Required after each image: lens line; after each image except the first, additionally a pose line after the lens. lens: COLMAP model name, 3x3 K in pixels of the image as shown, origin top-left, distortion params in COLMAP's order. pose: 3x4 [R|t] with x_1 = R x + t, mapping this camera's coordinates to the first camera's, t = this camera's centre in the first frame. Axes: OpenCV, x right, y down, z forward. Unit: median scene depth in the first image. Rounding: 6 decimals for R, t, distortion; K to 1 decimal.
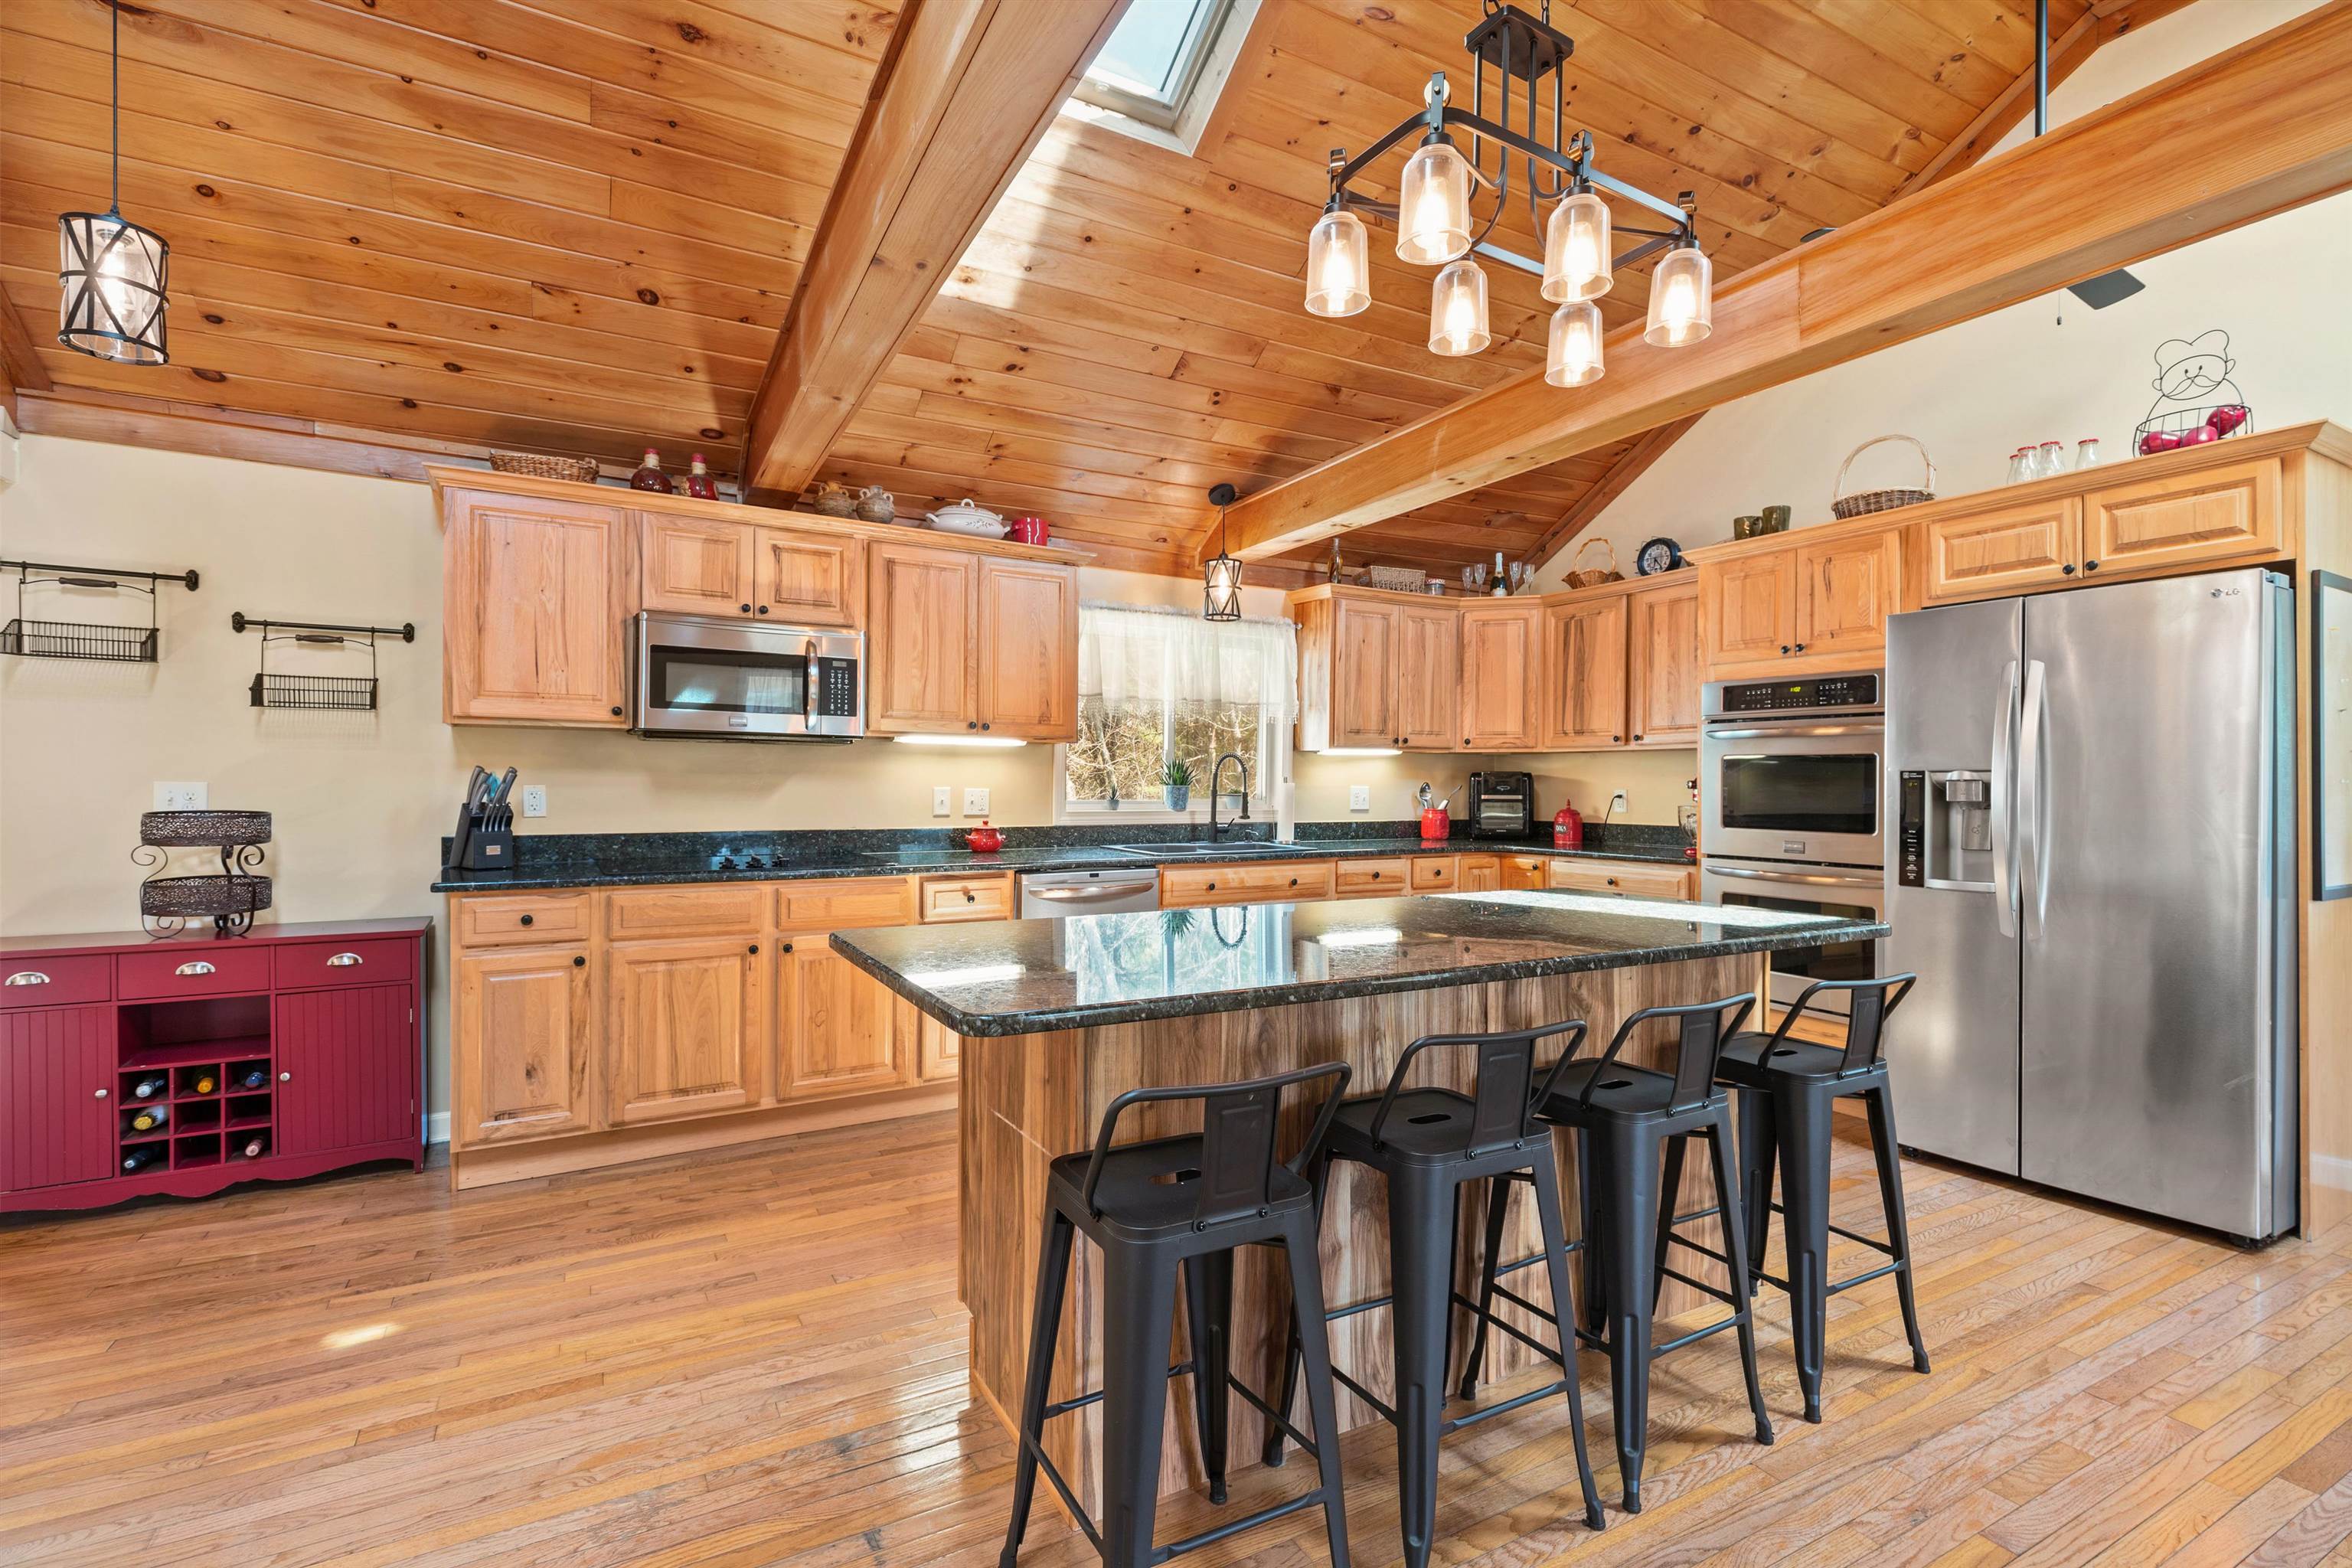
lens RADIAL K [[1075.1, 0, 1176.0], [0, 1075.1, 784.0], [0, 0, 1]] dist [0.004861, -0.000467]
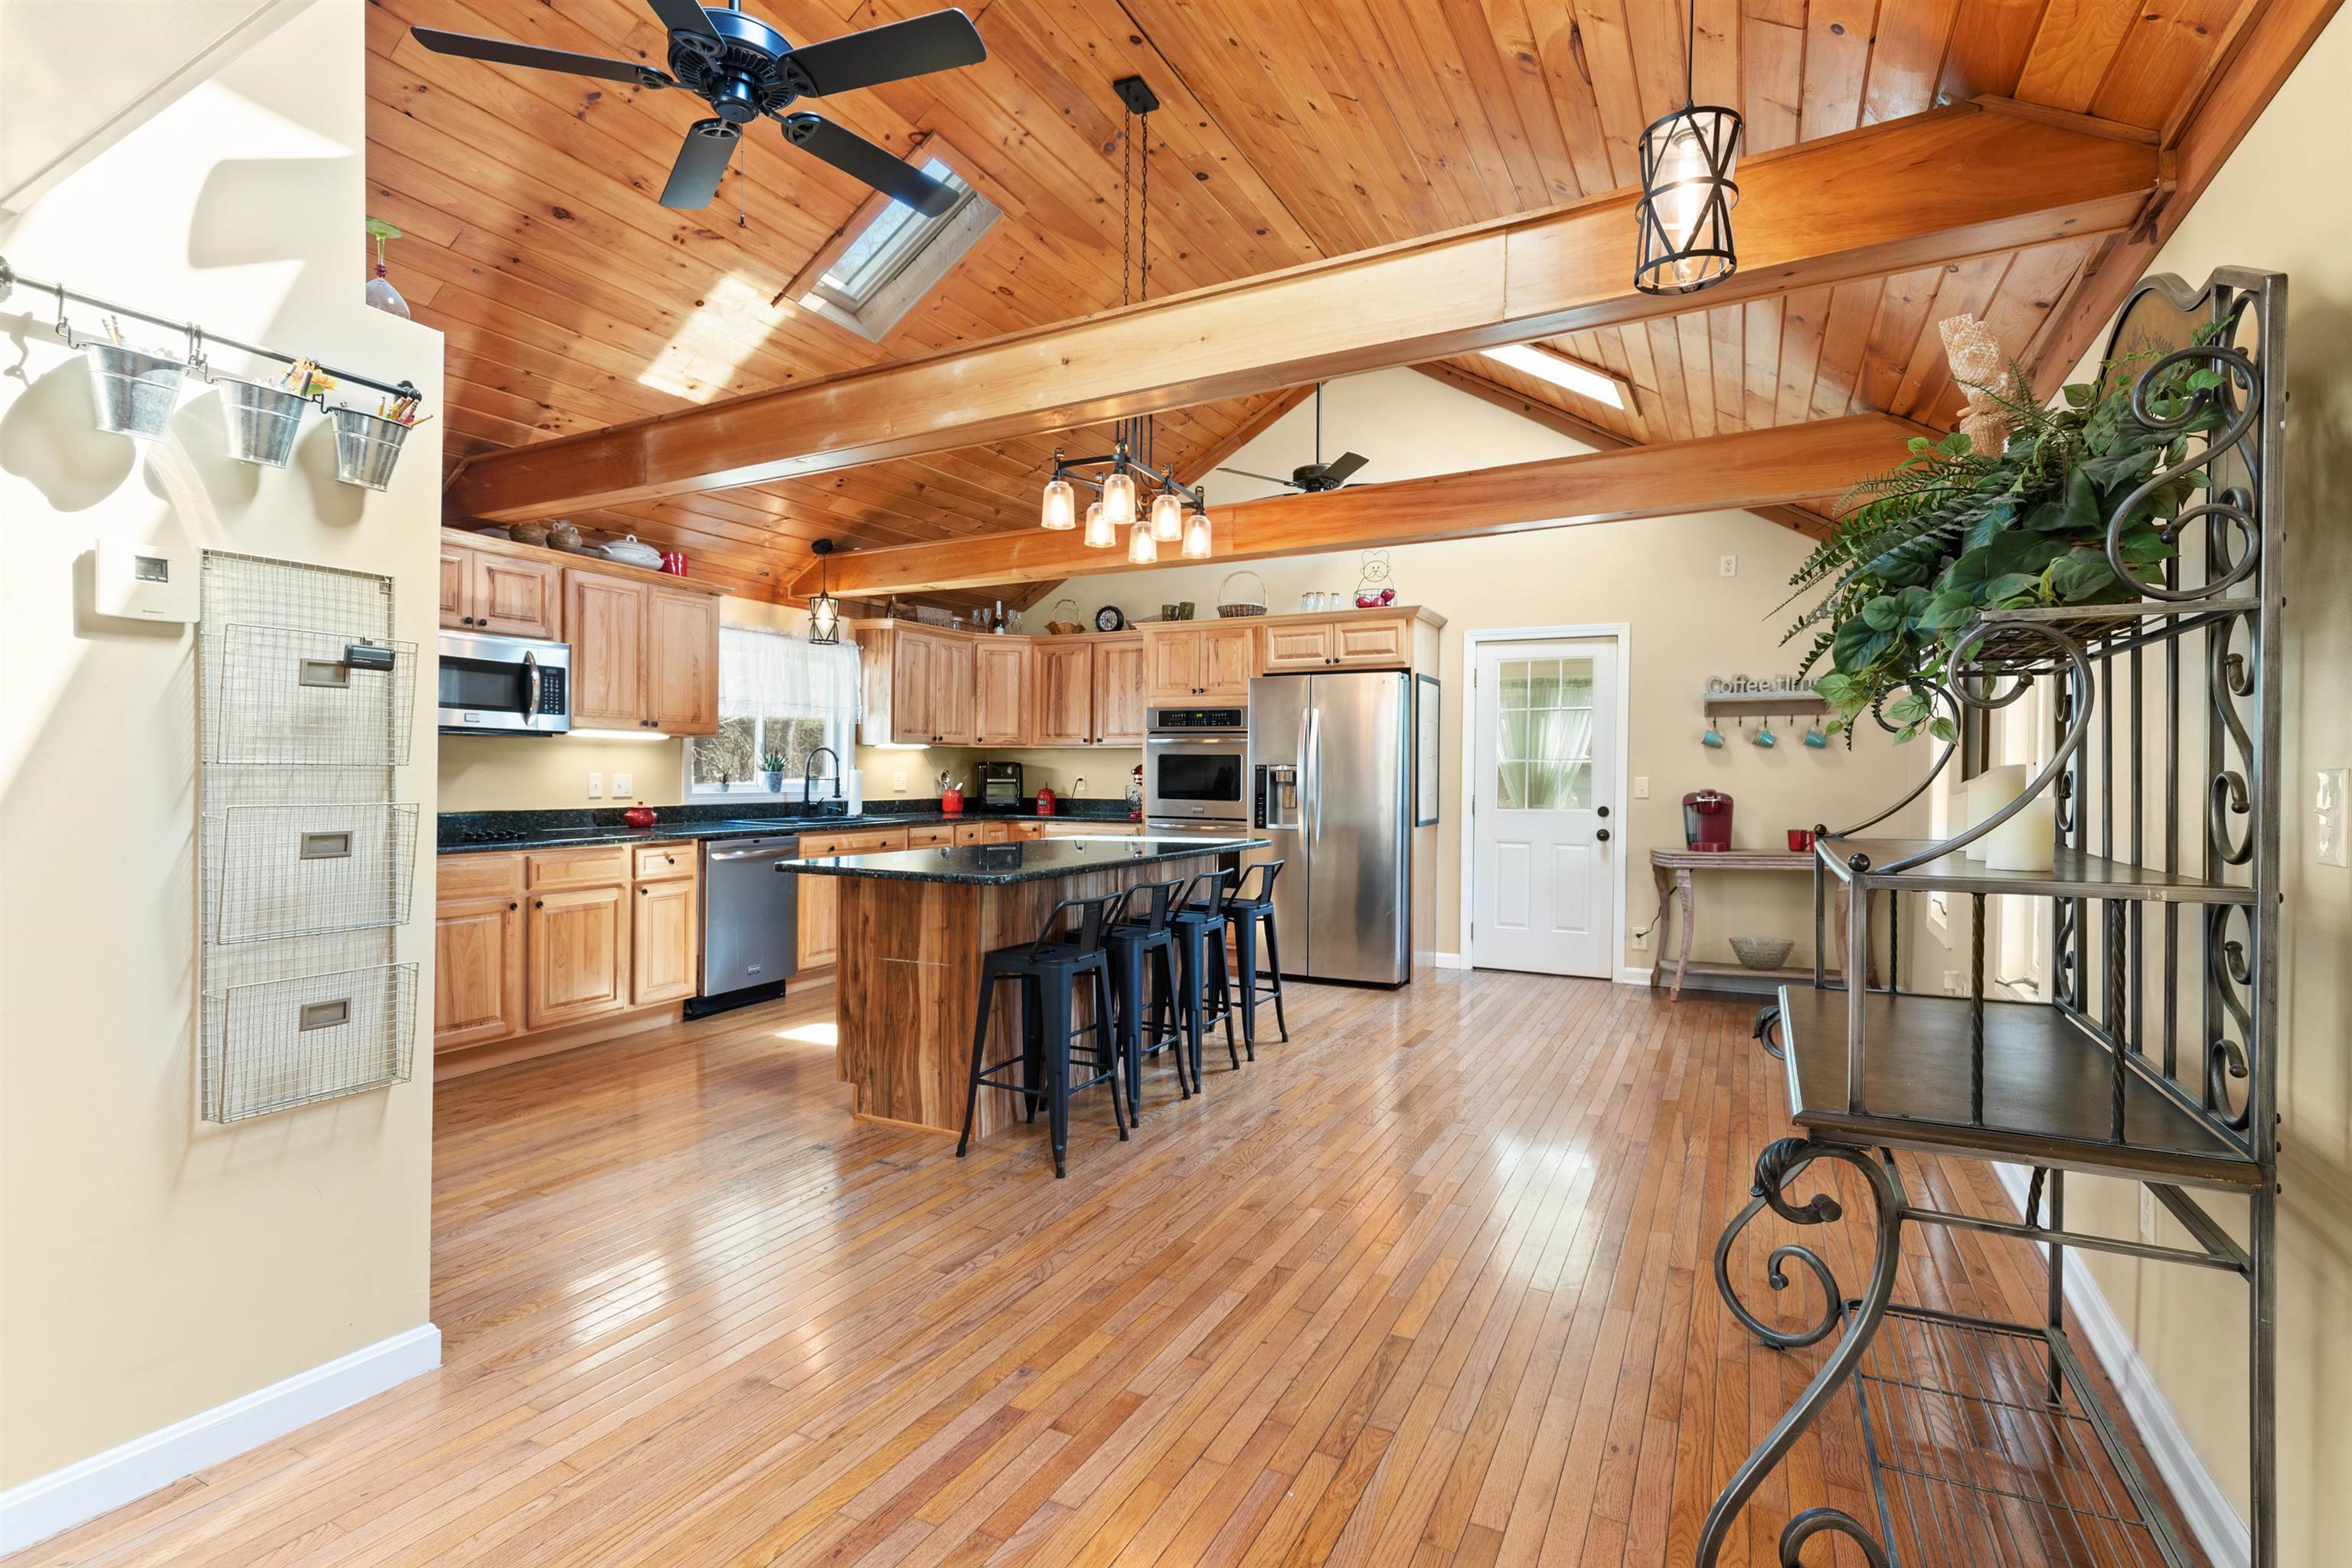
lens RADIAL K [[1075.1, 0, 1176.0], [0, 1075.1, 784.0], [0, 0, 1]] dist [0.004861, -0.000467]
pose [[0.834564, -0.005049, 0.550888, -0.348476], [-0.003222, 0.999896, 0.014046, -0.004146], [-0.550902, -0.013497, 0.834461, -0.347455]]
